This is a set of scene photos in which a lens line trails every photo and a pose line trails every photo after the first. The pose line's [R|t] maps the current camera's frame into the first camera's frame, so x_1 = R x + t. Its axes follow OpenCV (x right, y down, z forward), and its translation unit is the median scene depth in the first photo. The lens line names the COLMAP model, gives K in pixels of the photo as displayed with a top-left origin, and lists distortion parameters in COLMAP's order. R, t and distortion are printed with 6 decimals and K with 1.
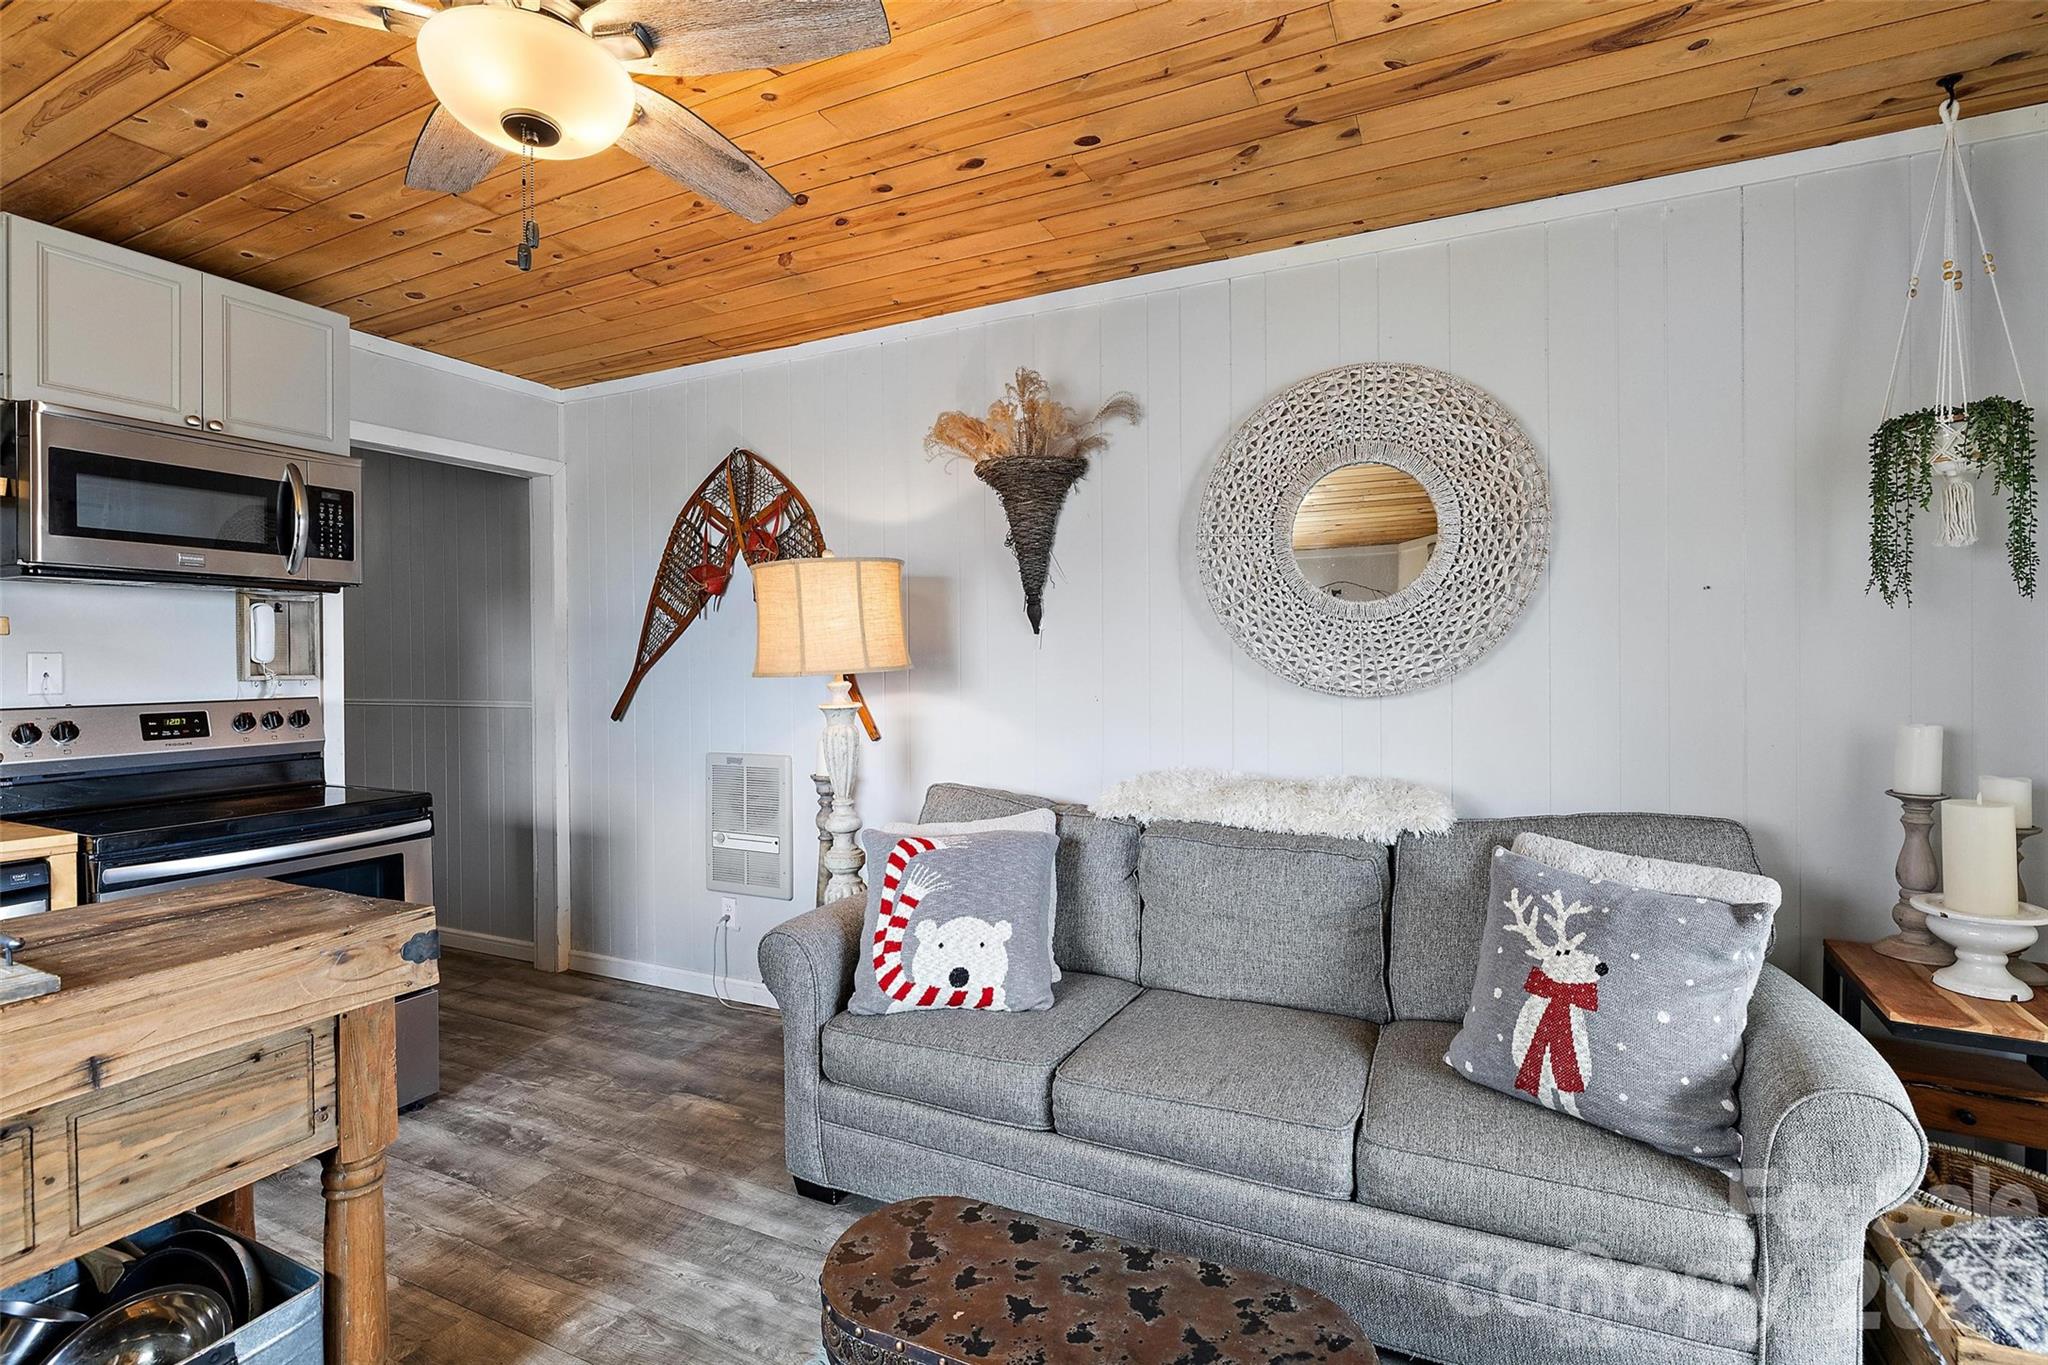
lens RADIAL K [[942.7, 0, 1027.6], [0, 942.7, 666.5], [0, 0, 1]] dist [-0.004123, 0.001464]
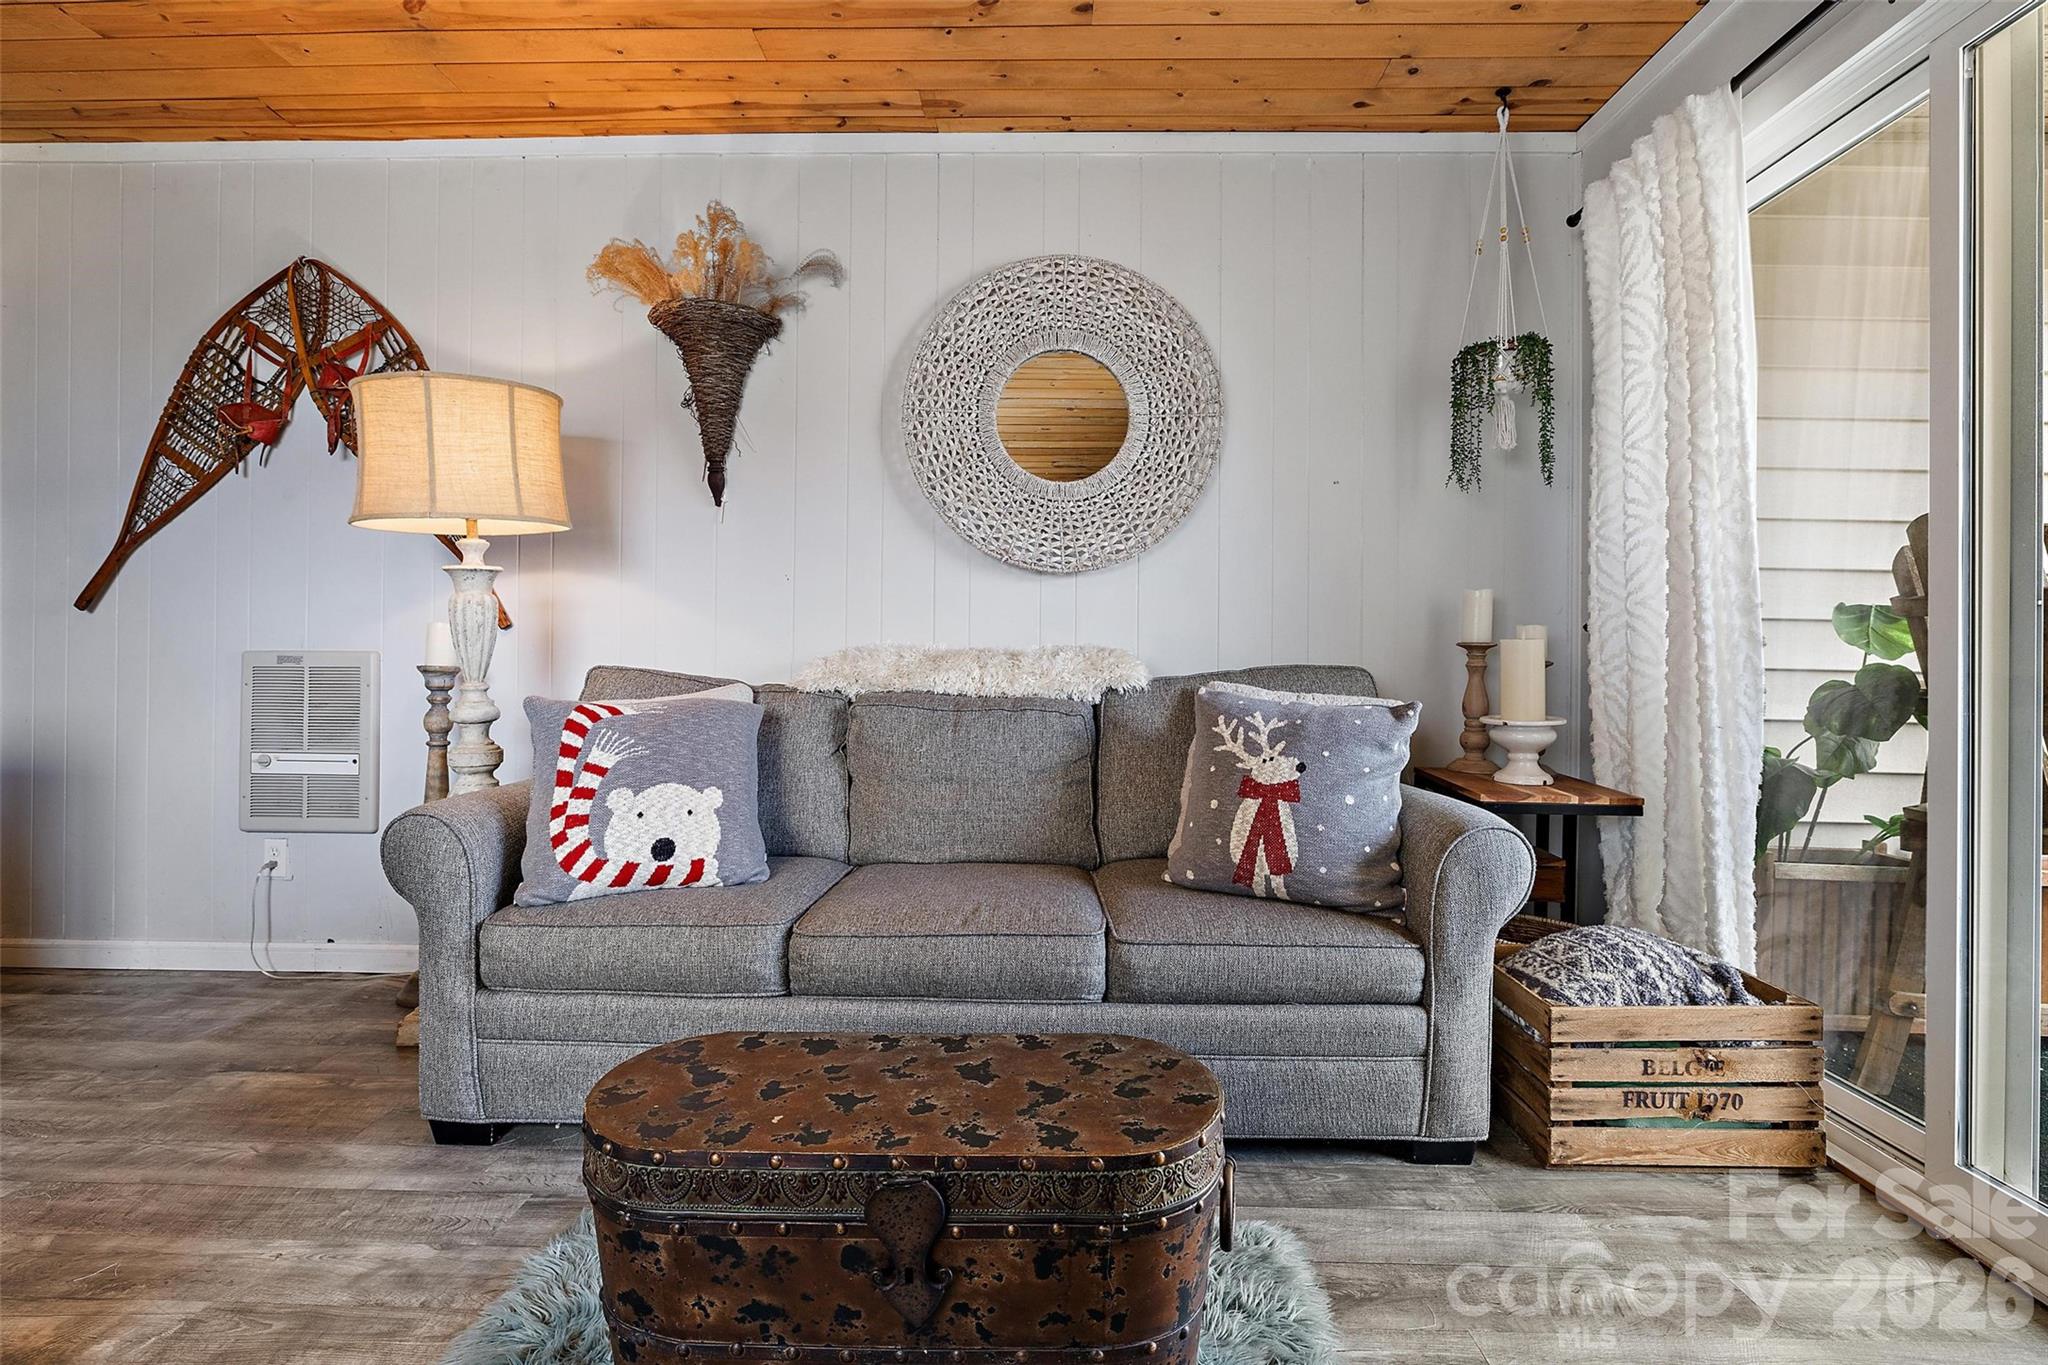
lens RADIAL K [[958.9, 0, 1025.6], [0, 958.9, 652.1], [0, 0, 1]] dist [-0.013199, 0.004784]
pose [[0.911326, 0.016716, 0.411345, -0.120875], [-0.013596, 0.999852, -0.010510, 0.138335], [-0.411460, 0.003985, 0.911419, 0.055238]]
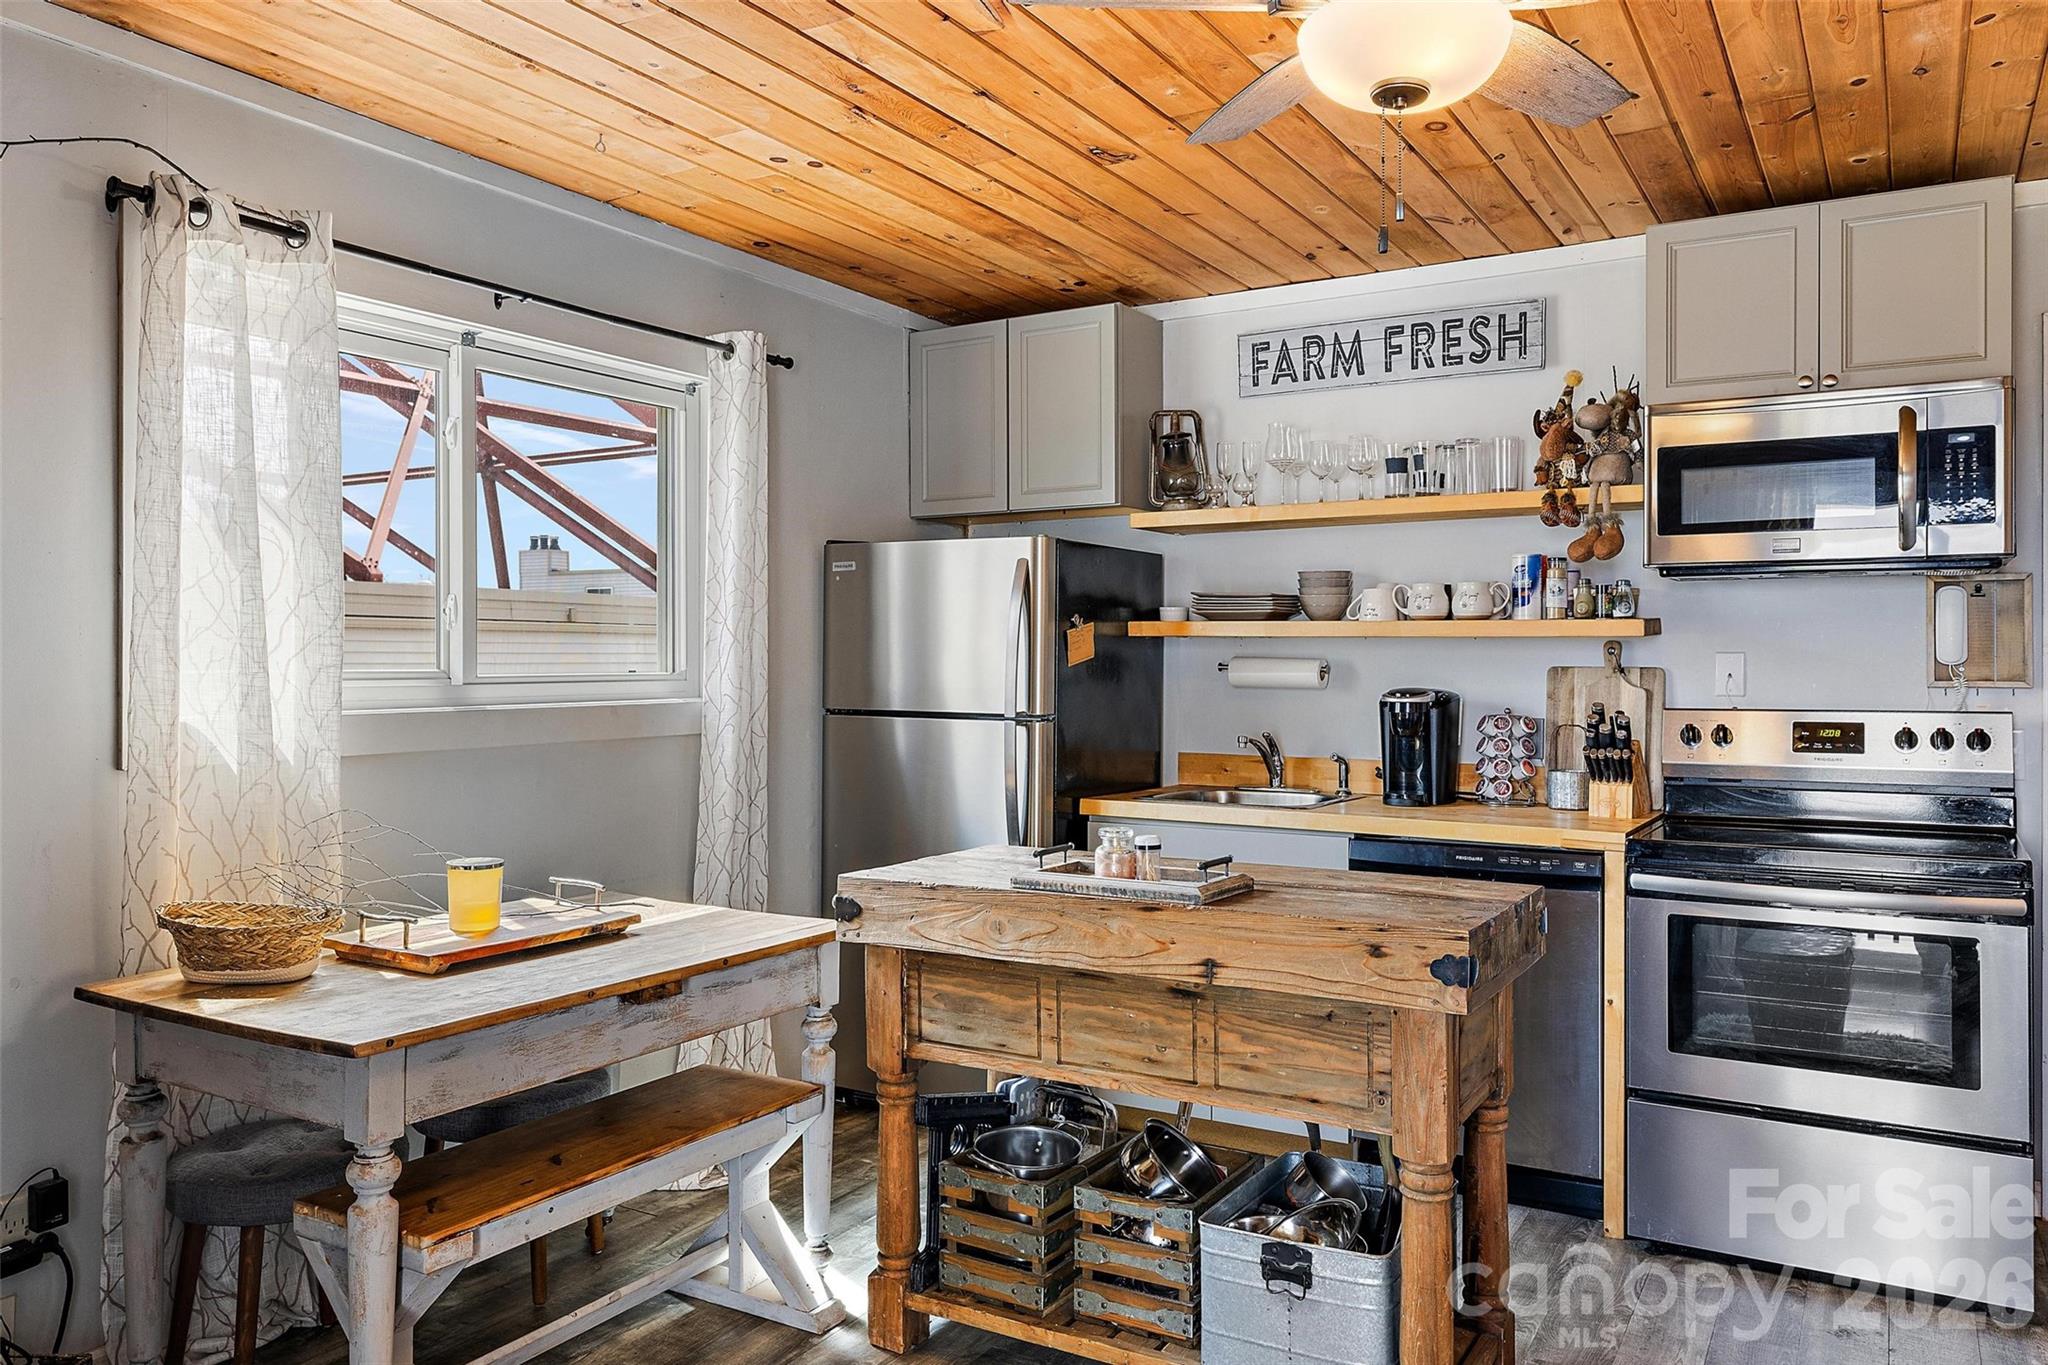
lens RADIAL K [[1465.8, 0, 1028.0], [0, 1465.8, 656.2], [0, 0, 1]] dist [-0.003307, 0.004671]
pose [[-0.085275, 0.002309, -0.996355, 0.535458], [-0.005913, 0.999979, 0.002824, -0.011703], [0.996340, 0.006132, -0.085260, 0.435260]]
